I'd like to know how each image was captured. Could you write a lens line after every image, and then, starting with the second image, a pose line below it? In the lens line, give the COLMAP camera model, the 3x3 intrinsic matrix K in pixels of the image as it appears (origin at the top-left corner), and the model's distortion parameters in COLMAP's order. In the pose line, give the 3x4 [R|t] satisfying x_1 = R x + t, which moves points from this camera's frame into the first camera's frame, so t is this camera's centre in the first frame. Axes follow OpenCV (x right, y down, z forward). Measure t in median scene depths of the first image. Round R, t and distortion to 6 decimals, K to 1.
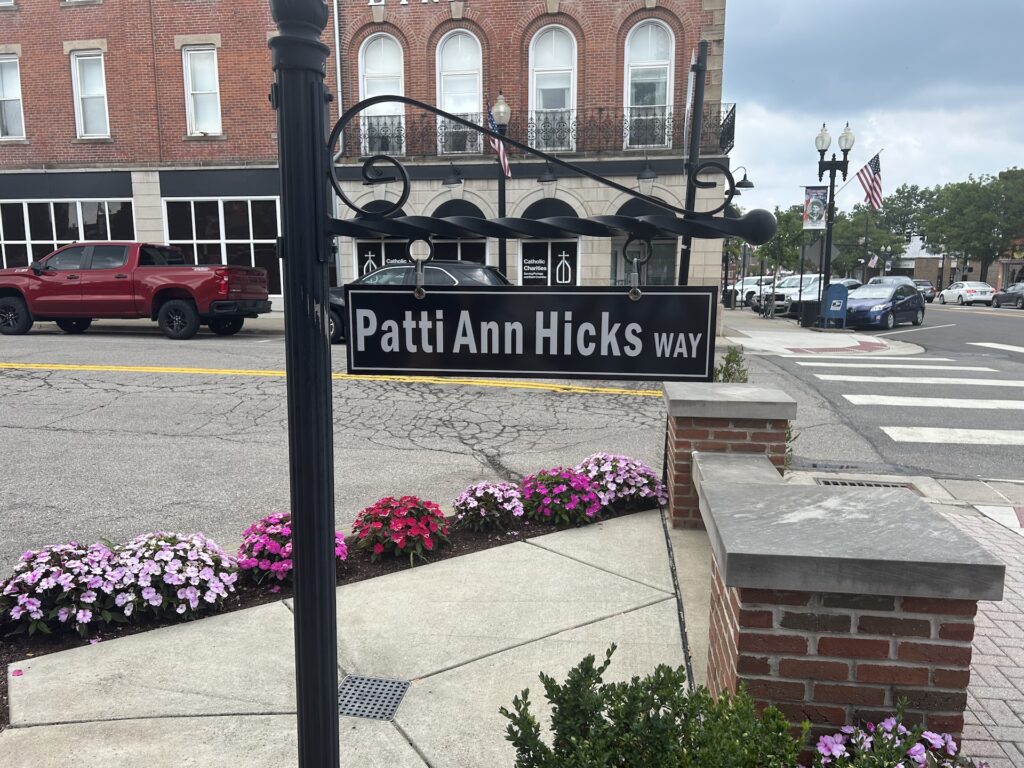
lens RADIAL K [[771.4, 0, 500.4], [0, 771.4, 385.1], [0, 0, 1]] dist [0.052840, -0.056332]
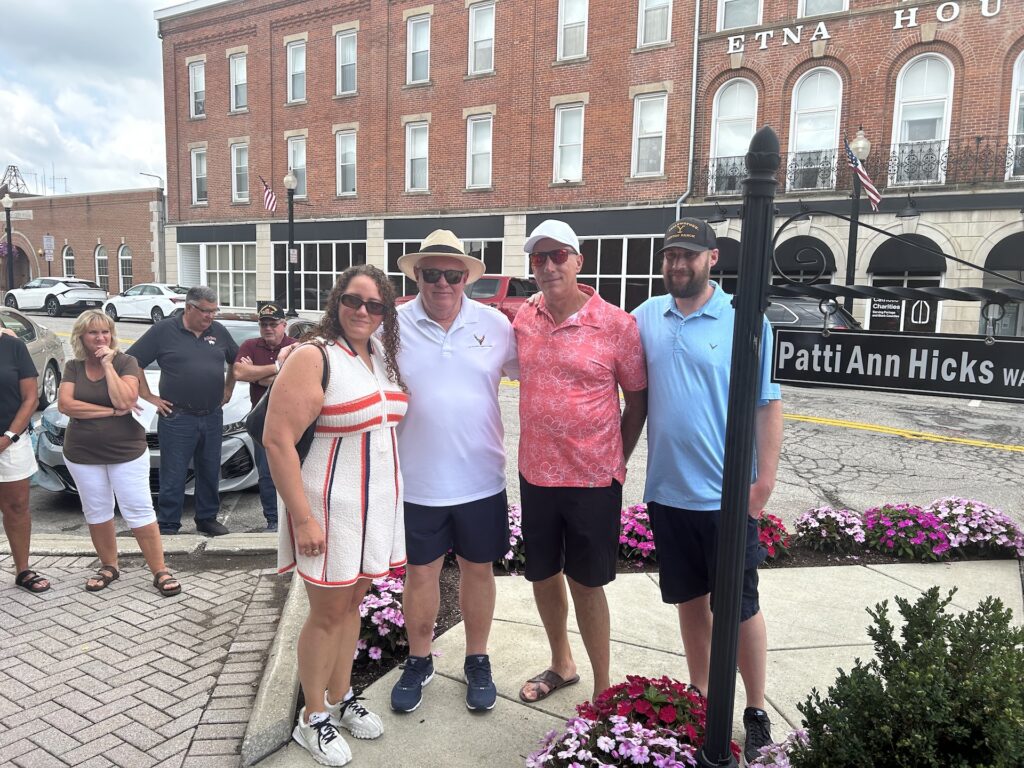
lens RADIAL K [[770.8, 0, 498.6], [0, 770.8, 379.4], [0, 0, 1]] dist [0.050825, -0.055843]
pose [[0.915666, 0.069662, -0.395857, -0.021510], [-0.088287, 0.995673, -0.029002, 0.019629], [0.392124, 0.061505, 0.917854, -0.175485]]
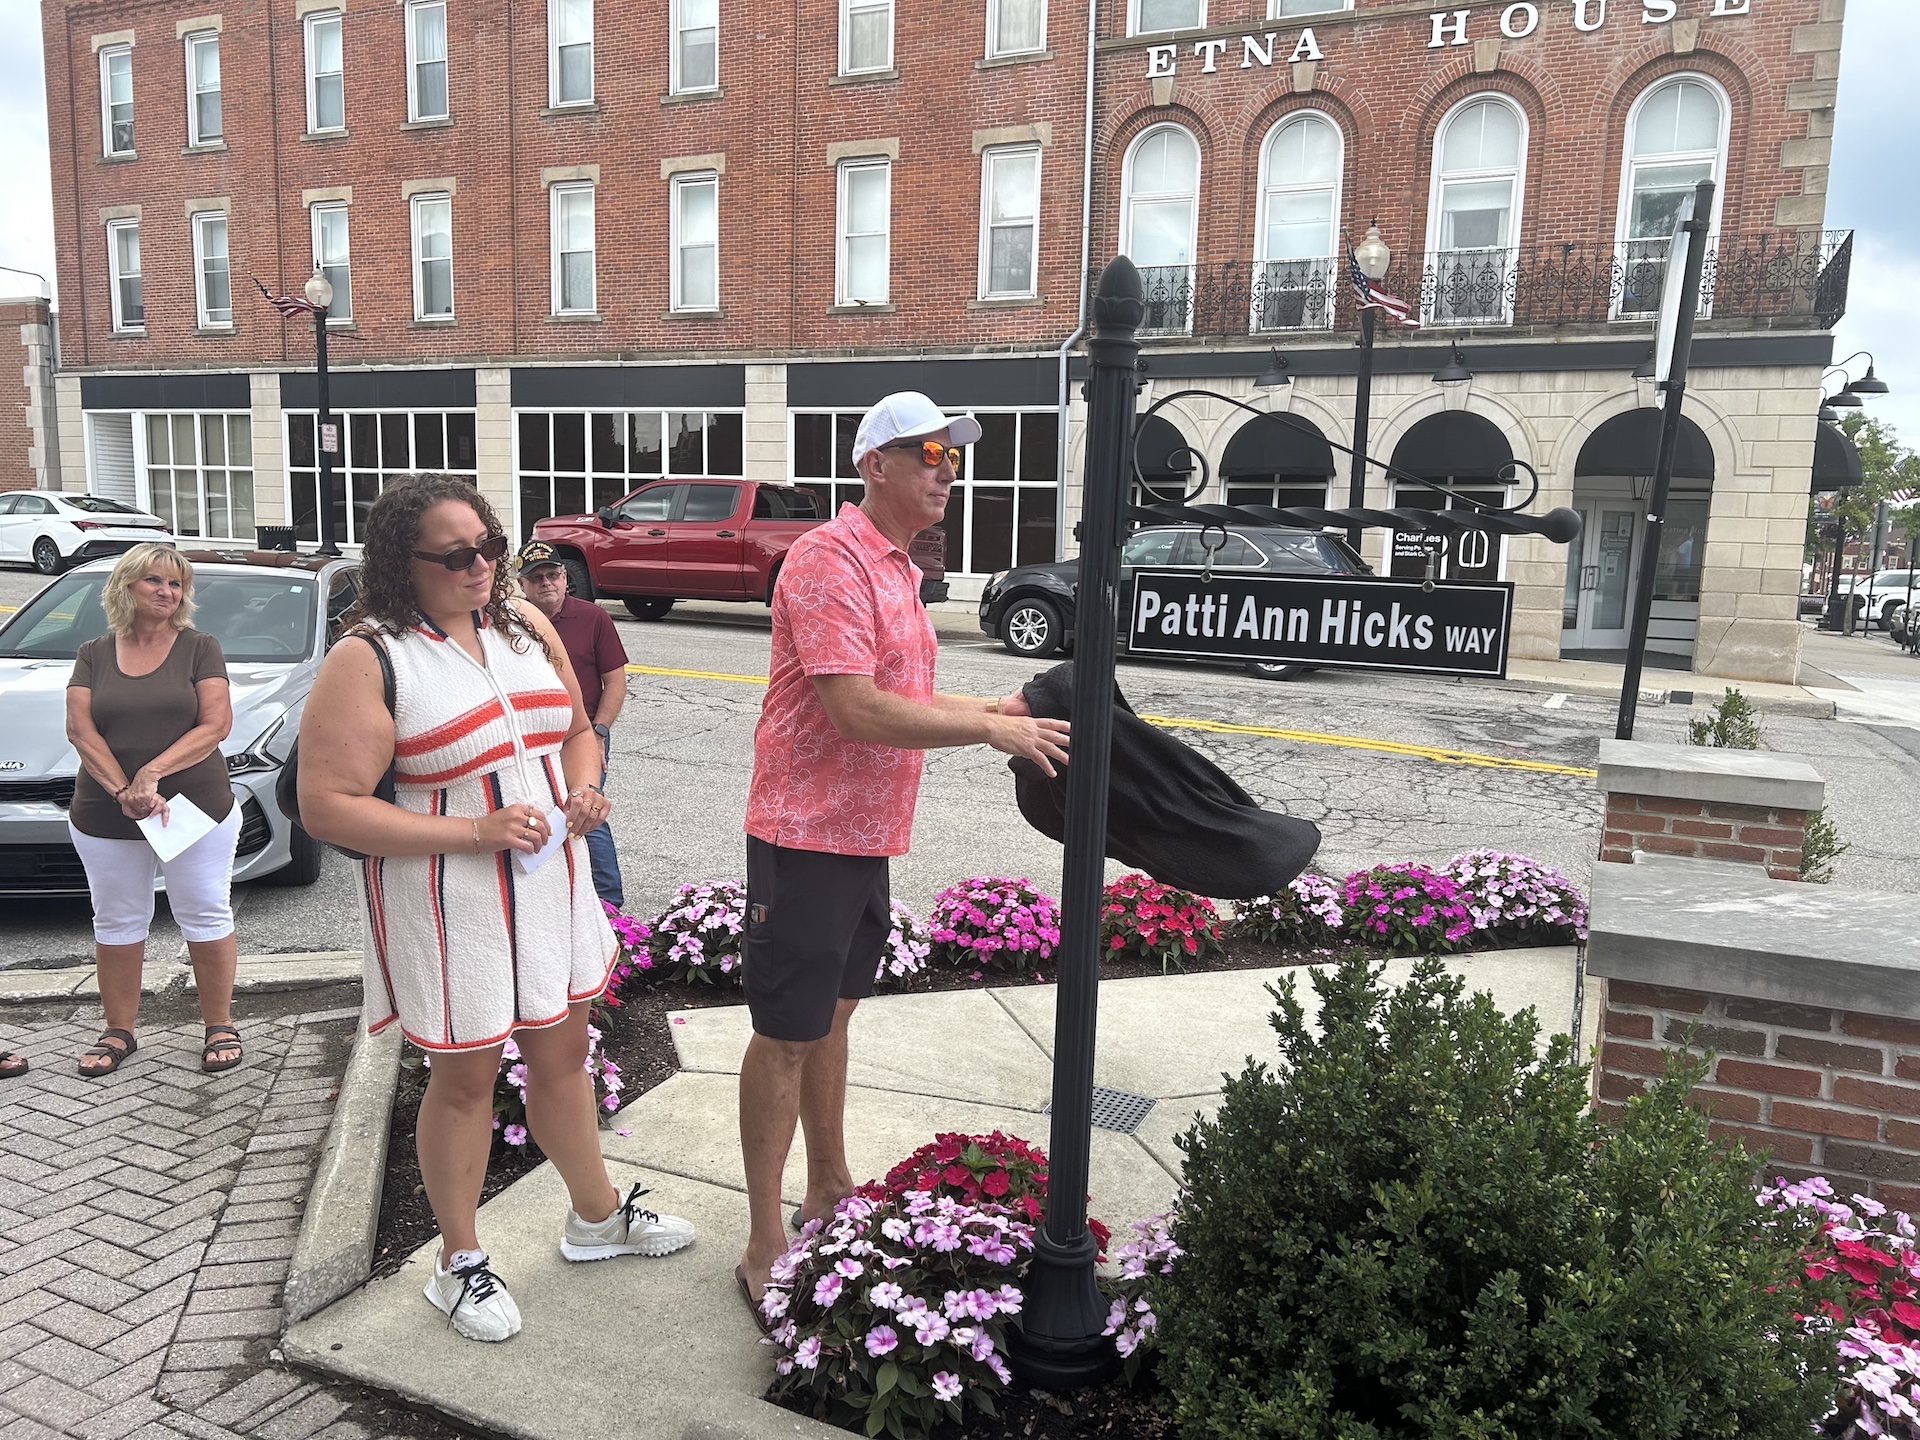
lens RADIAL K [[1451.2, 0, 949.7], [0, 1451.2, 727.4], [0, 0, 1]] dist [0.051721, -0.055908]
pose [[0.962773, 0.066167, -0.262087, 0.021030], [-0.069896, 0.997542, -0.004922, 0.028979], [0.261117, 0.023057, 0.965032, -0.244020]]
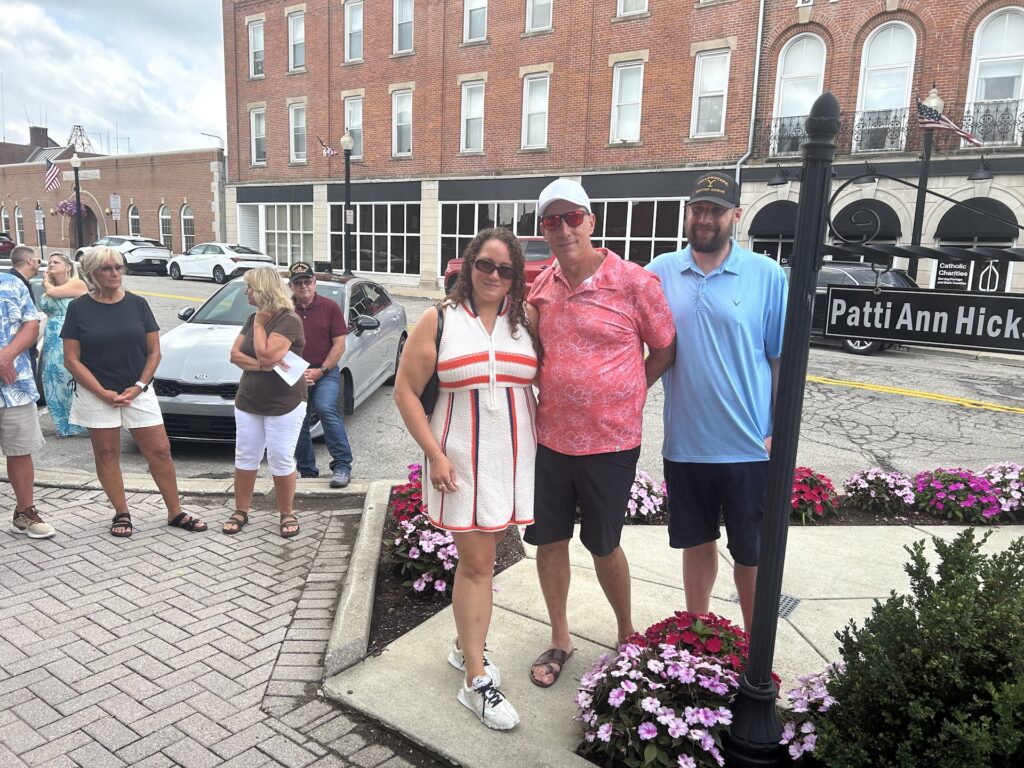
lens RADIAL K [[771.4, 0, 500.4], [0, 771.4, 385.1], [0, 0, 1]] dist [0.052840, -0.056332]
pose [[0.888367, 0.109213, -0.445955, -0.014743], [-0.106934, 0.993802, 0.030361, 0.029817], [0.446507, 0.020715, 0.894540, -0.215678]]
